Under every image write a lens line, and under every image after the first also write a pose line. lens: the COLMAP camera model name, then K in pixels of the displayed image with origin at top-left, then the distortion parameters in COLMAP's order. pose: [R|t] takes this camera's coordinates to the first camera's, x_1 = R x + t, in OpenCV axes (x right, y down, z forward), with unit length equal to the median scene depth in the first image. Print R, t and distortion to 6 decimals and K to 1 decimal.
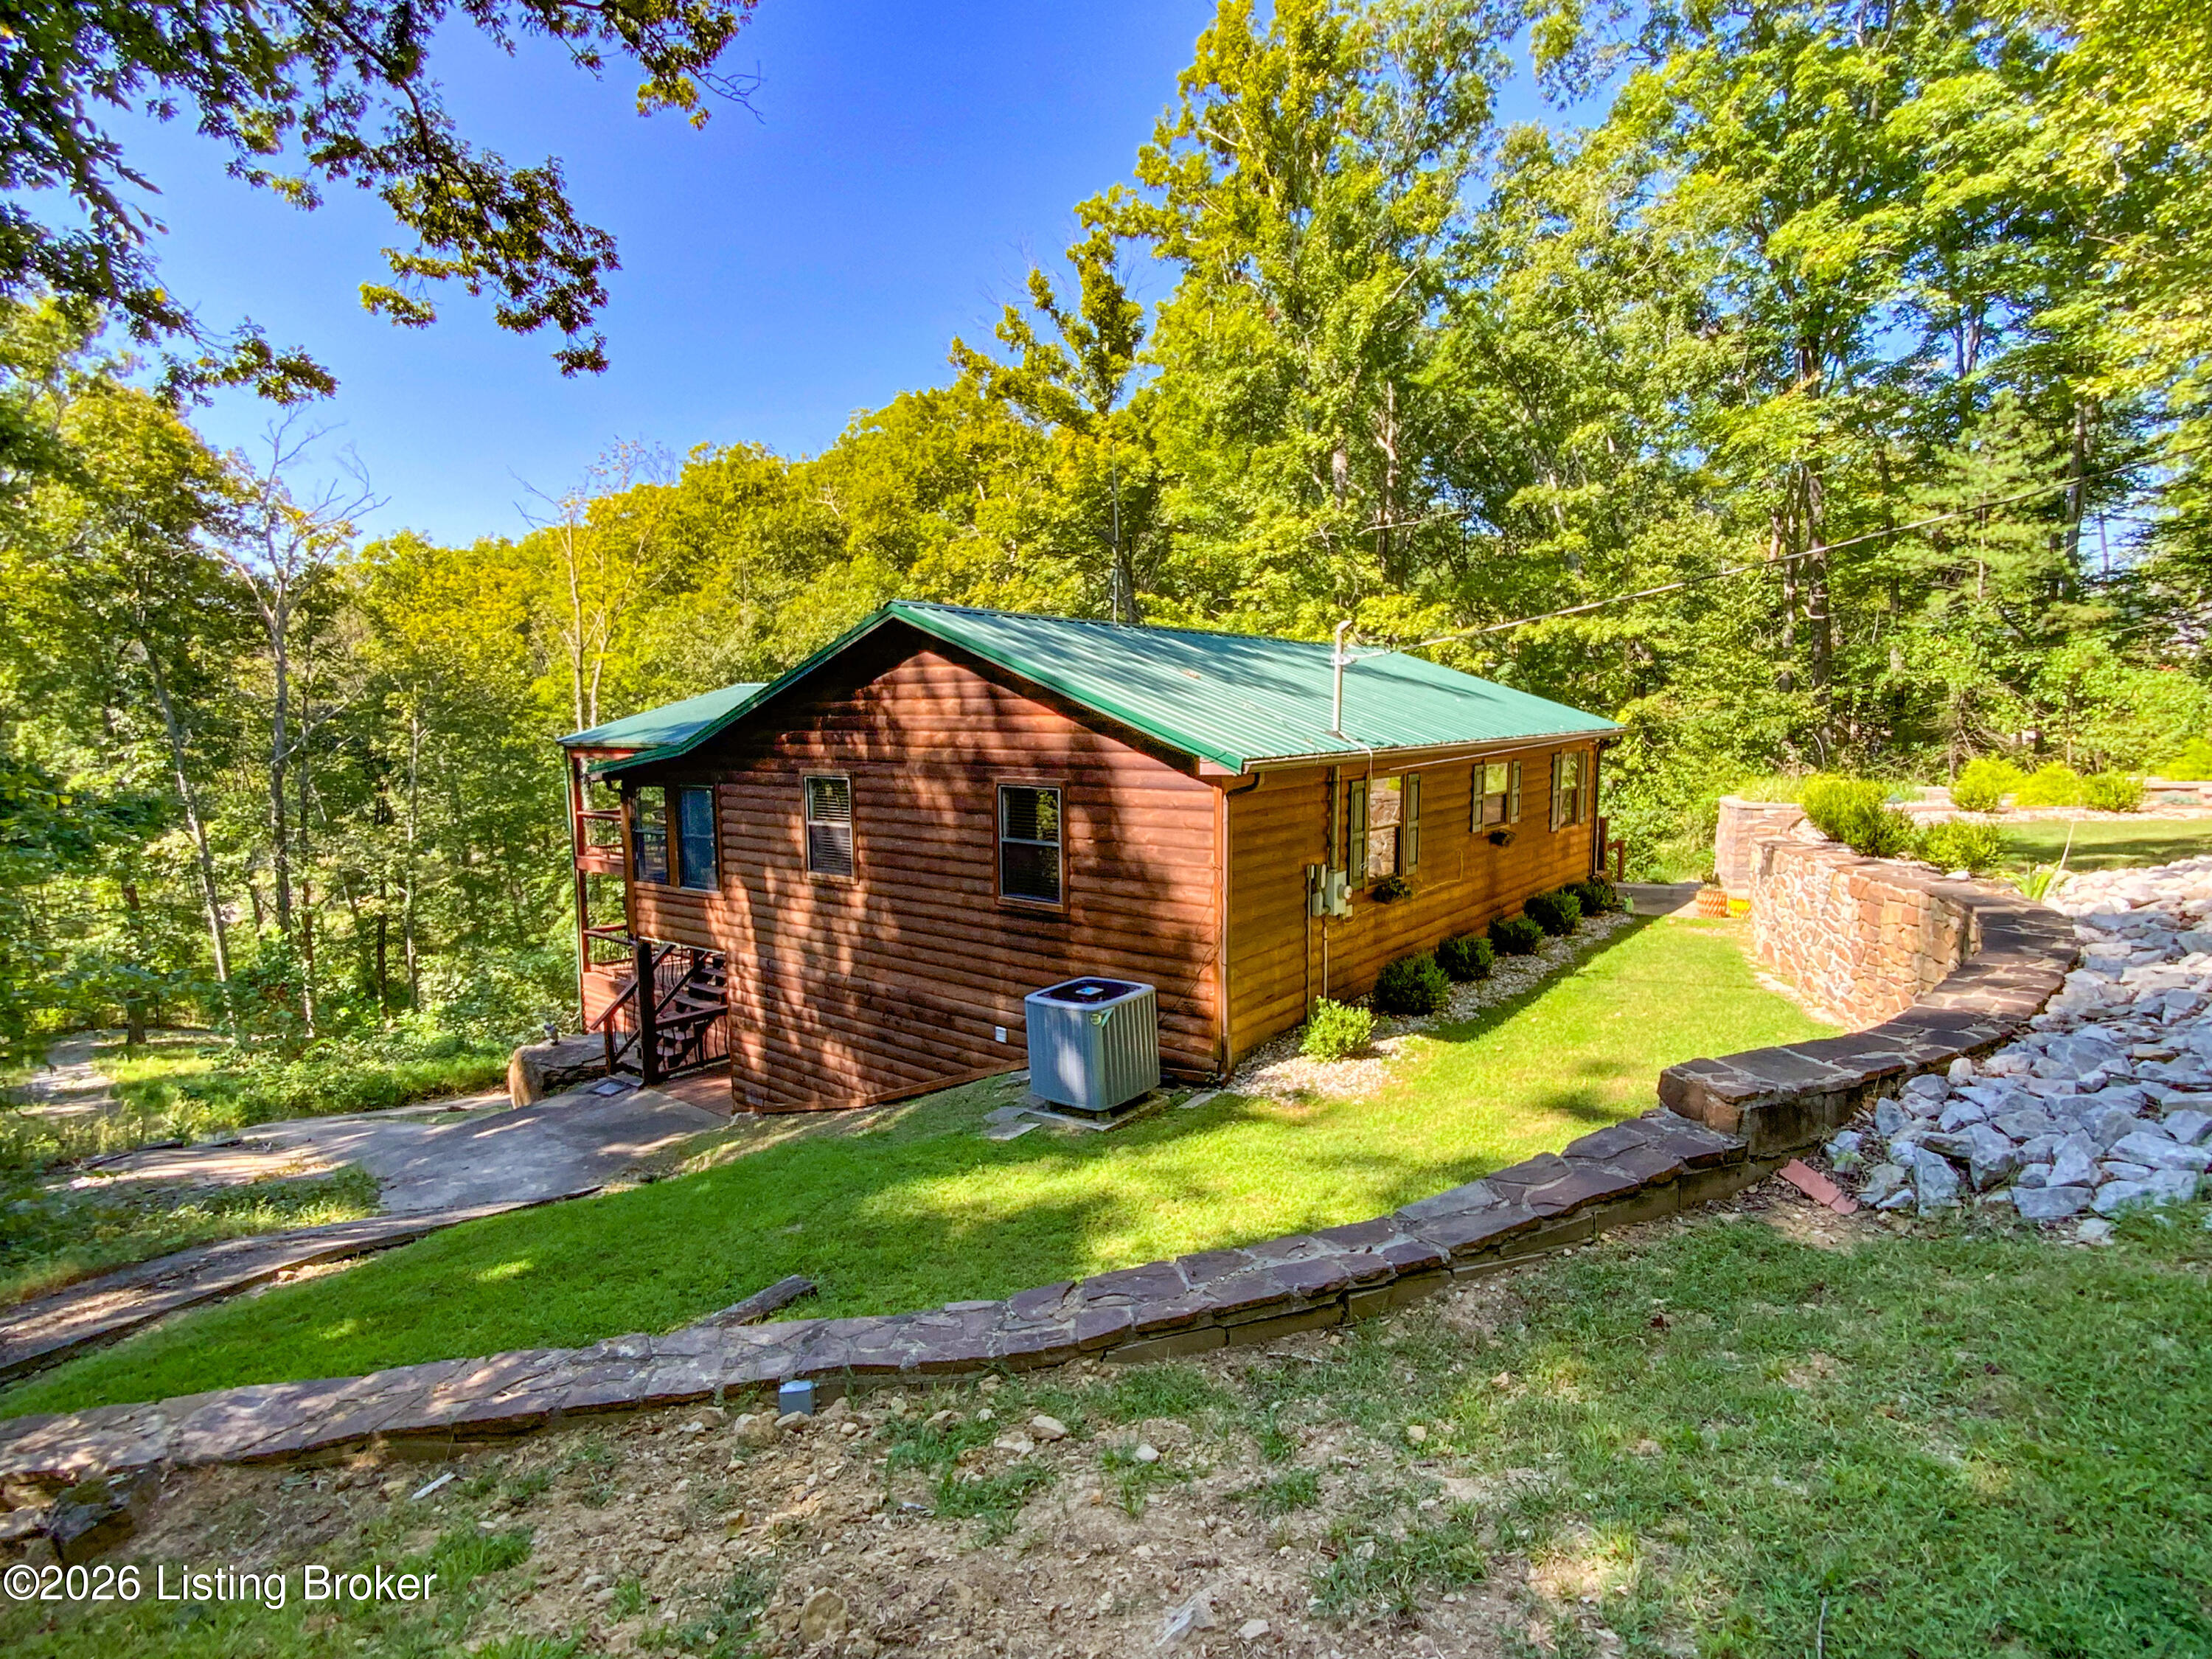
lens RADIAL K [[1102.3, 0, 1108.0], [0, 1102.3, 839.3], [0, 0, 1]] dist [0.001046, 0.000008]
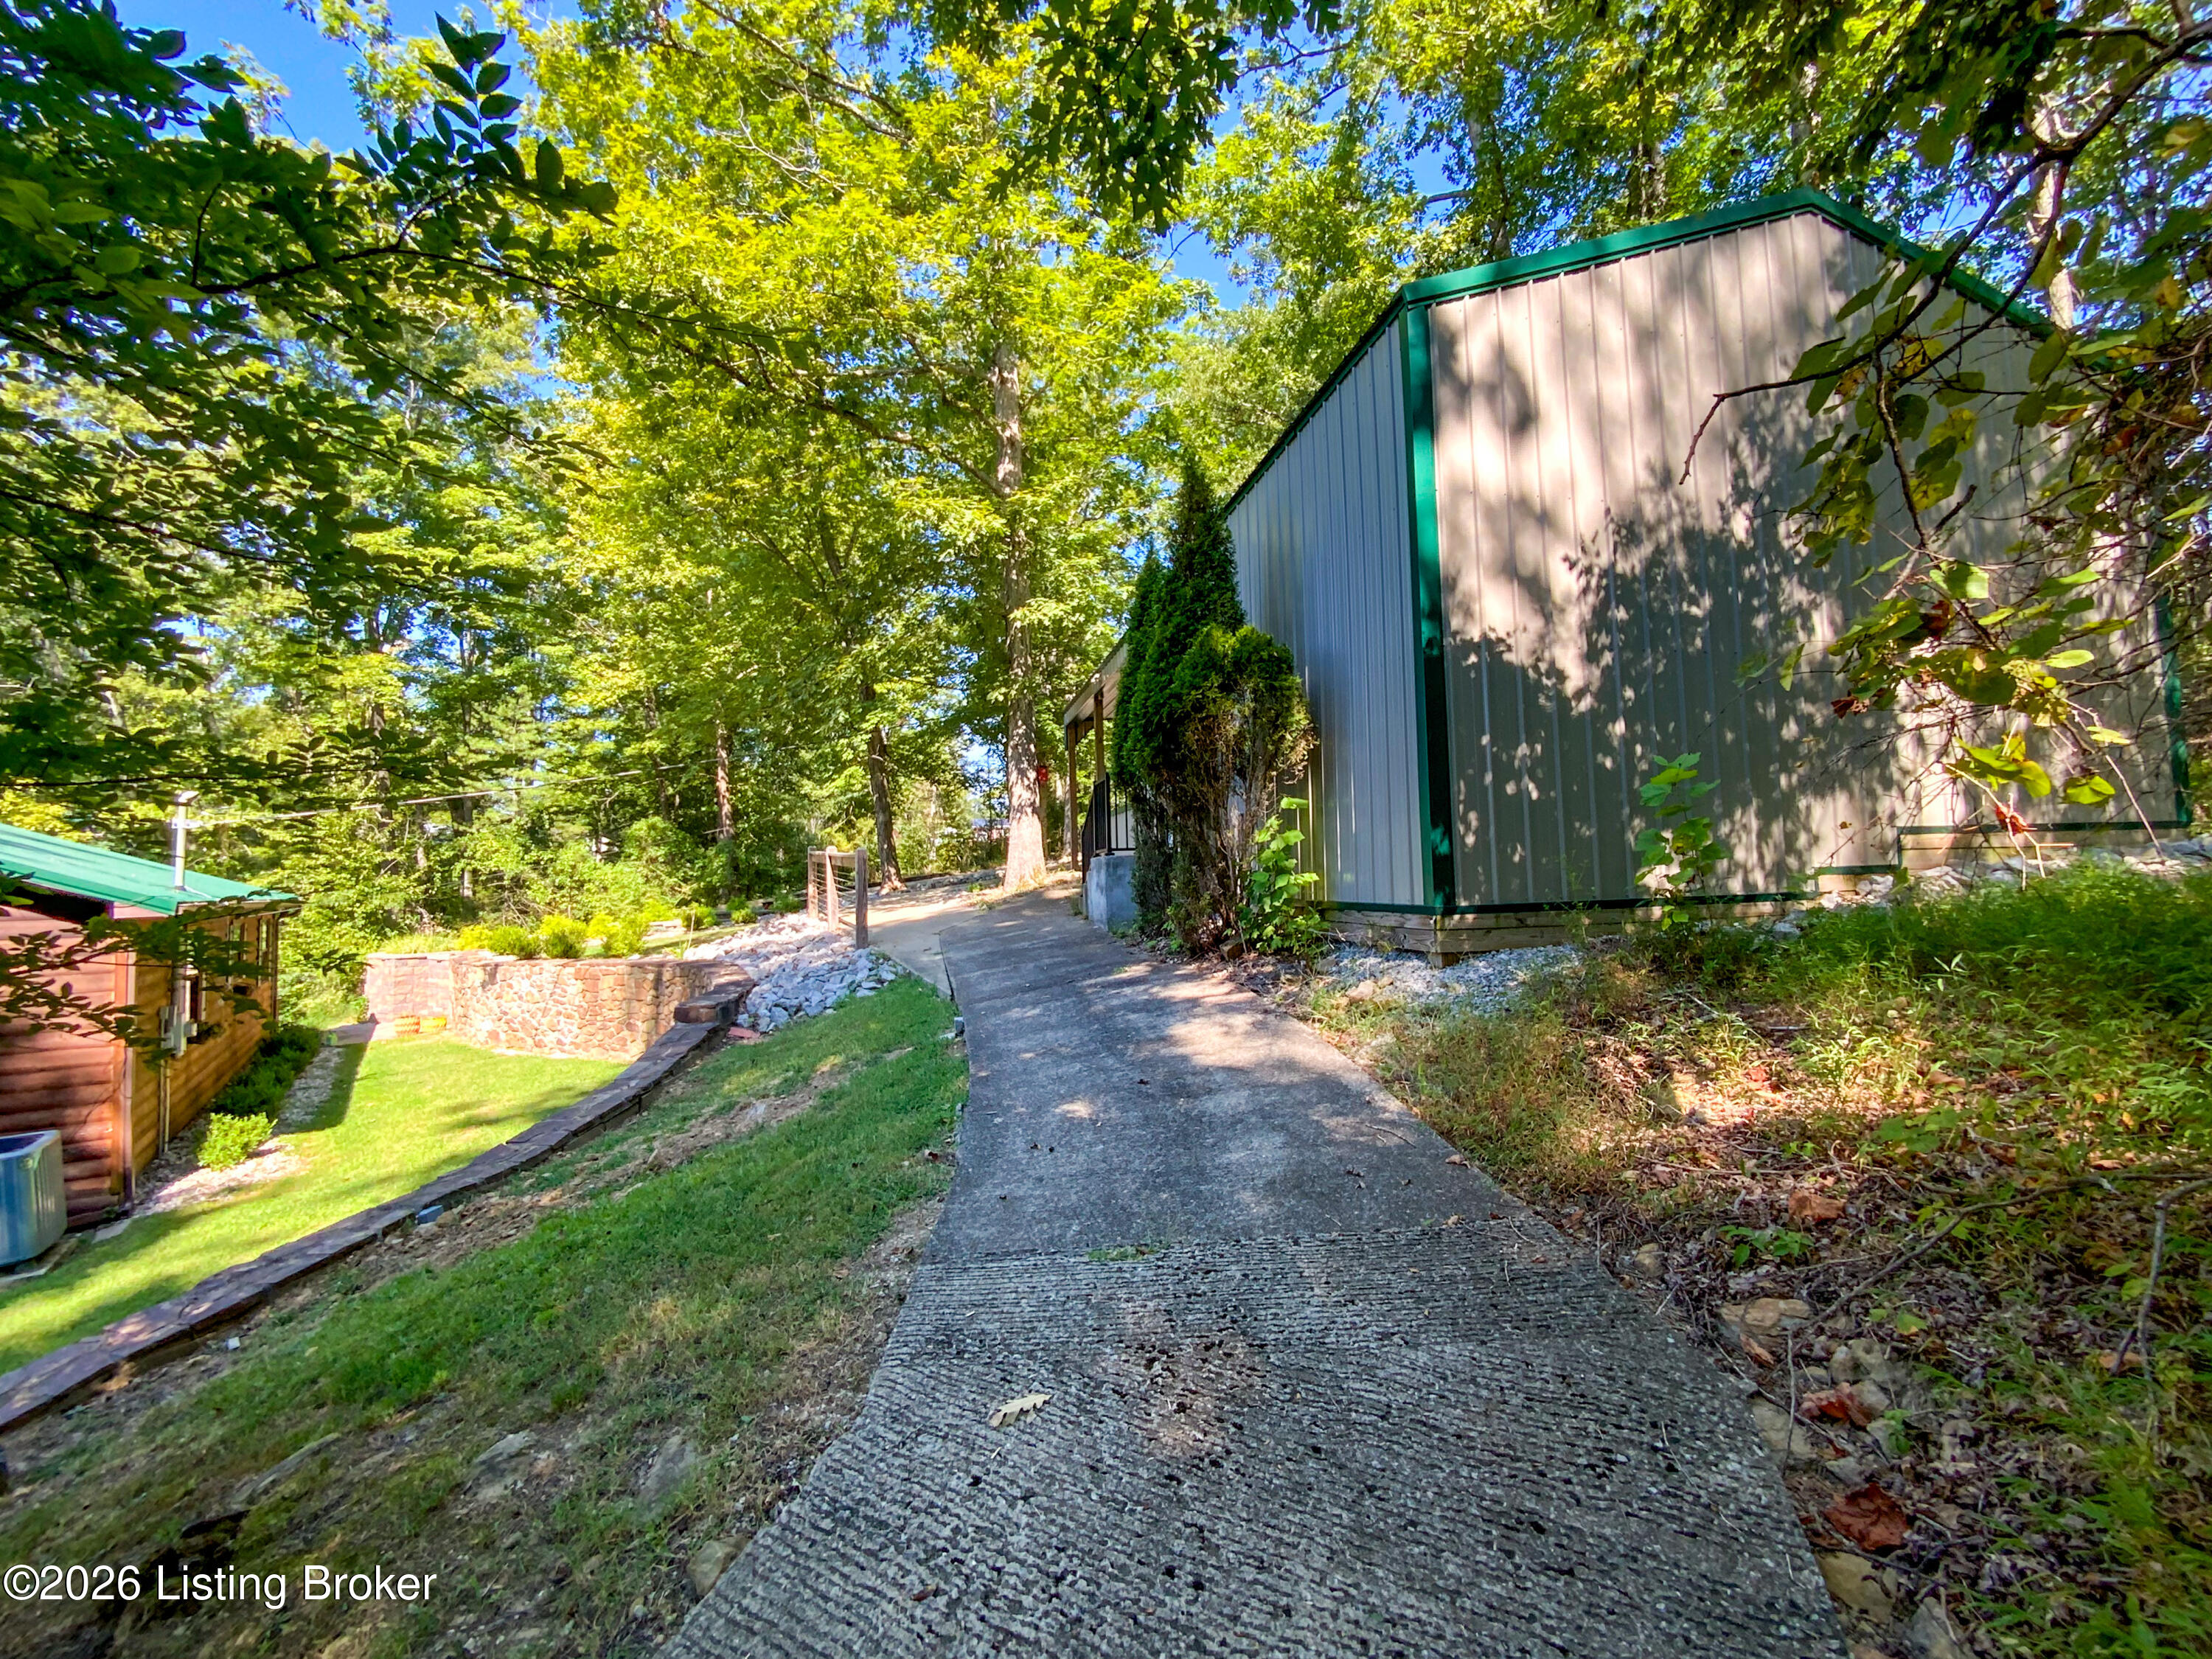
lens RADIAL K [[889.4, 0, 1105.9], [0, 889.4, 825.2], [0, 0, 1]] dist [-0.003522, -0.001063]
pose [[0.240257, 0.061397, 0.968766, -0.206864], [0.139478, 0.985458, -0.097046, 0.028121], [-0.960636, 0.158437, 0.228200, -0.060759]]
